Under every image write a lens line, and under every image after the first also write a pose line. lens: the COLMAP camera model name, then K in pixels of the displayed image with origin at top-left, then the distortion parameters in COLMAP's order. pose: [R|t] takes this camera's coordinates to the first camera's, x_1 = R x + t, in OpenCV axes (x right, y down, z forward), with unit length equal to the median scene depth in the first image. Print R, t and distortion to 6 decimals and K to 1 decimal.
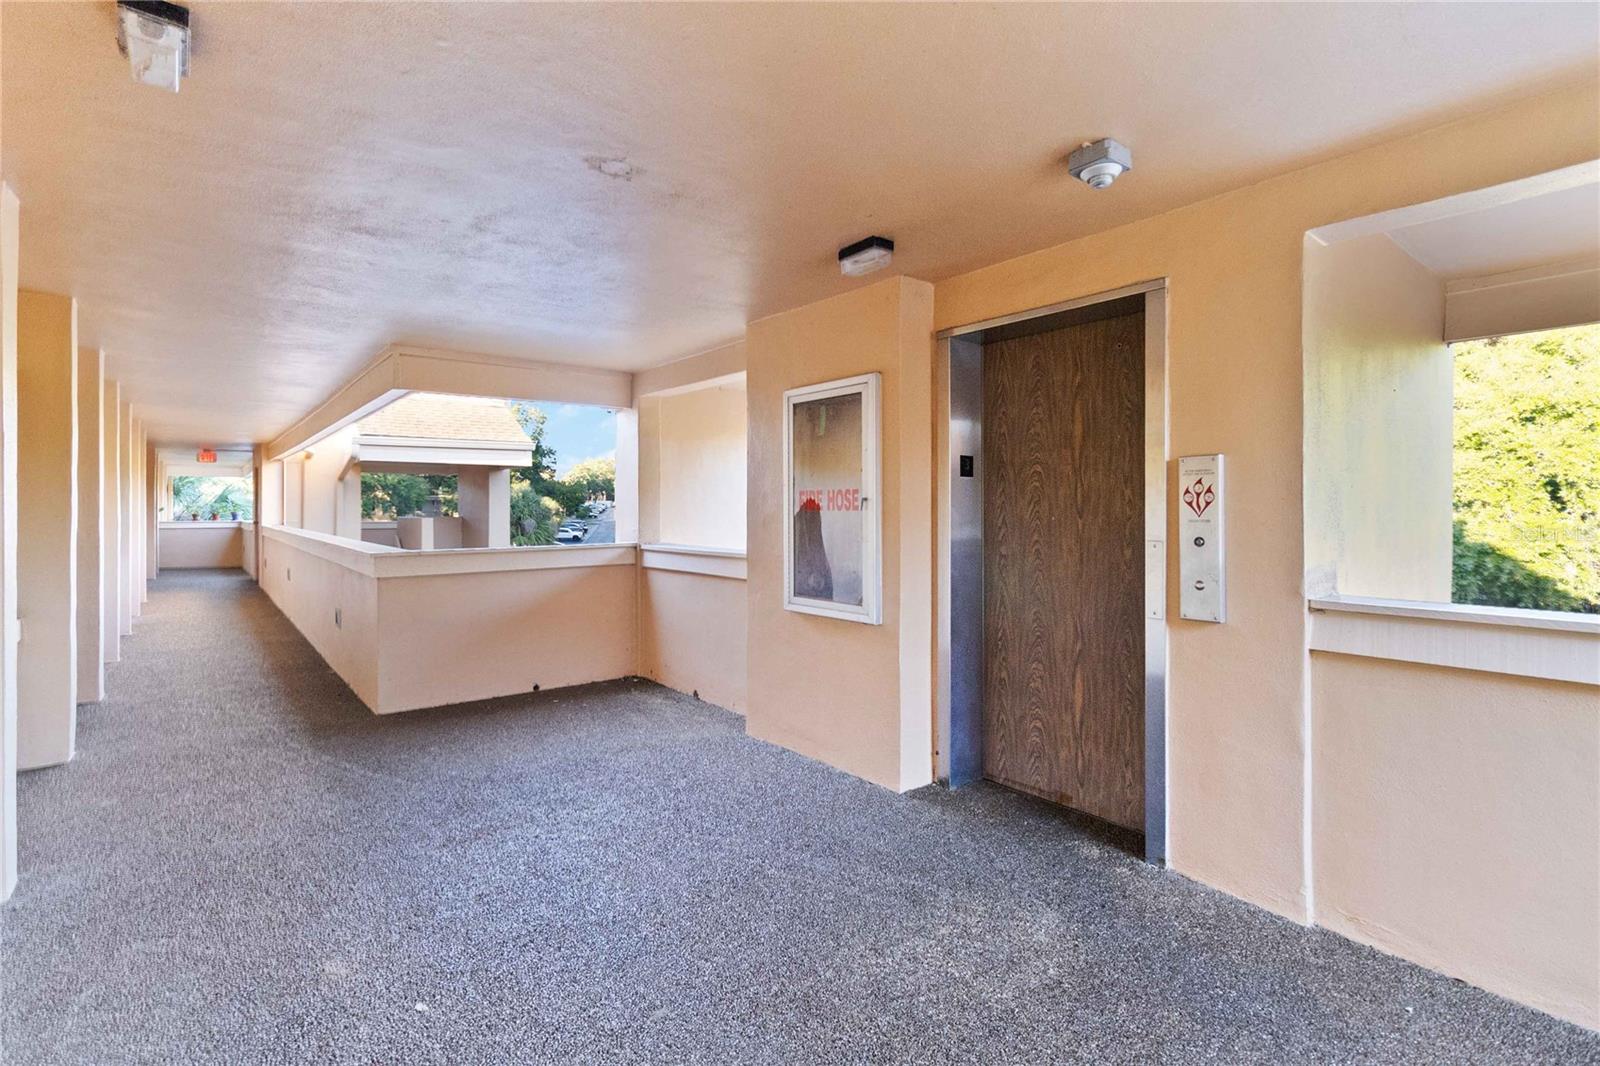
lens RADIAL K [[746.1, 0, 774.0], [0, 746.1, 483.1], [0, 0, 1]] dist [0.002745, 0.000307]
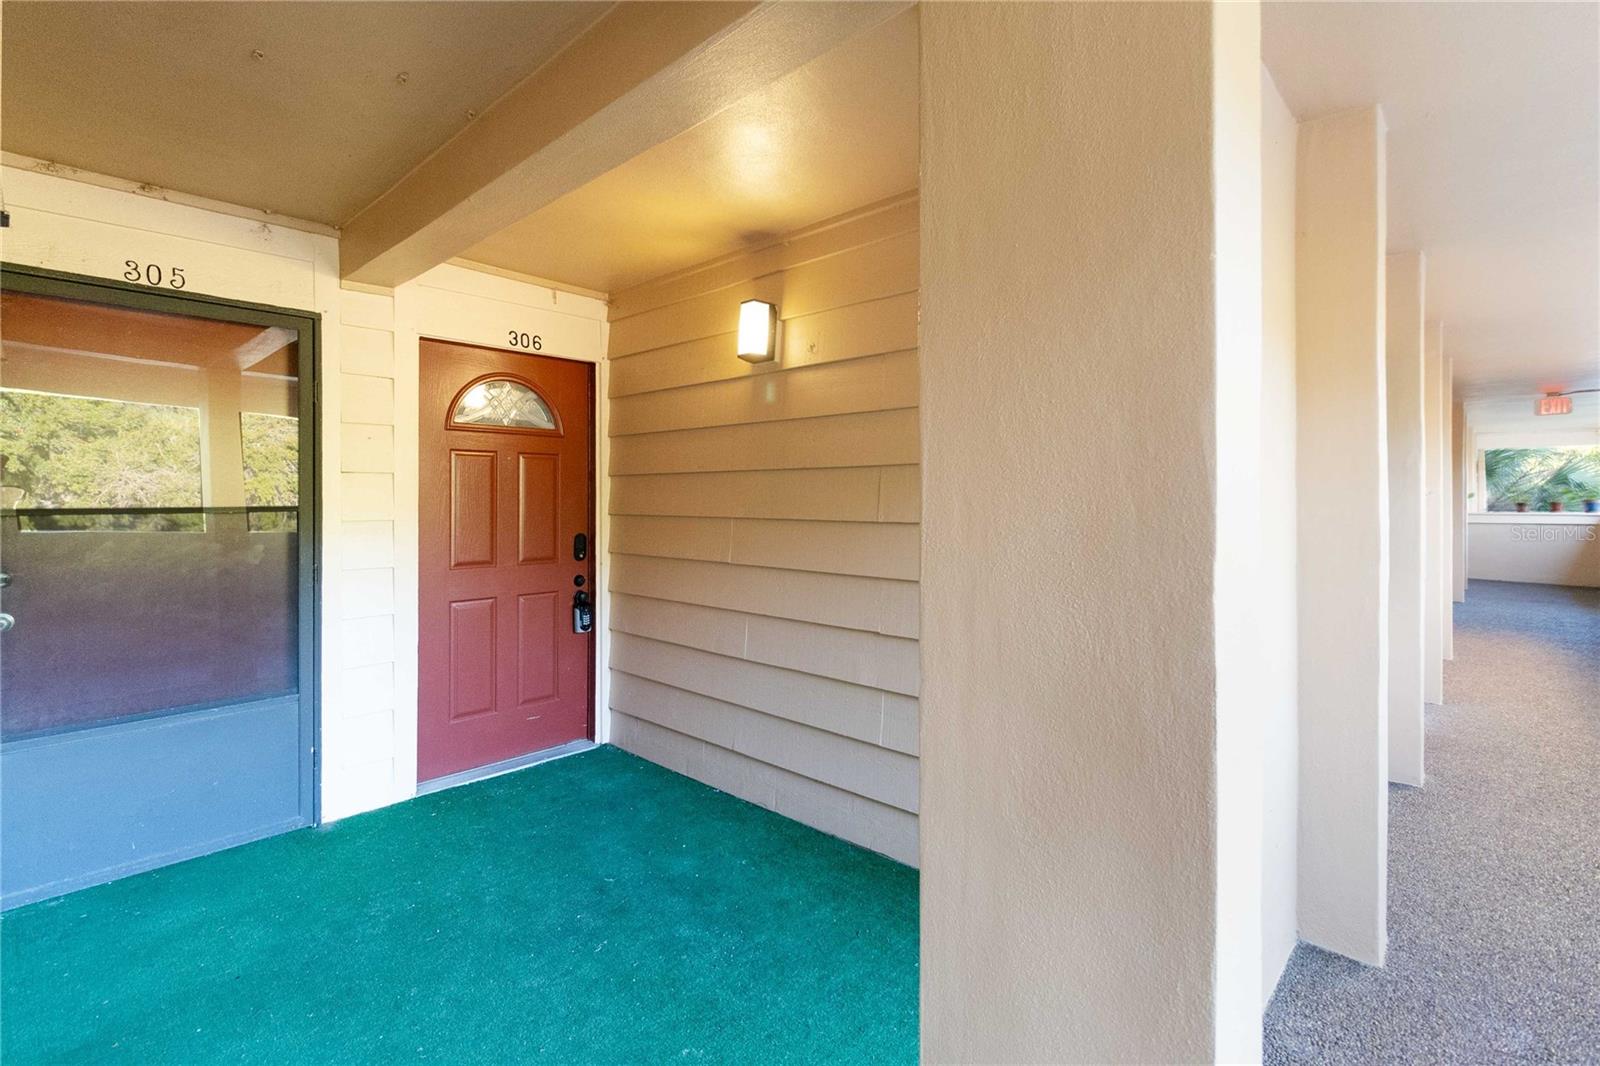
lens RADIAL K [[746.1, 0, 774.0], [0, 746.1, 483.1], [0, 0, 1]] dist [0.002745, 0.000307]
pose [[0.139881, -0.007470, -0.990140, -0.208332], [0.030145, 0.999540, -0.003283, 0.006359], [0.989709, -0.029388, 0.140042, 0.247240]]
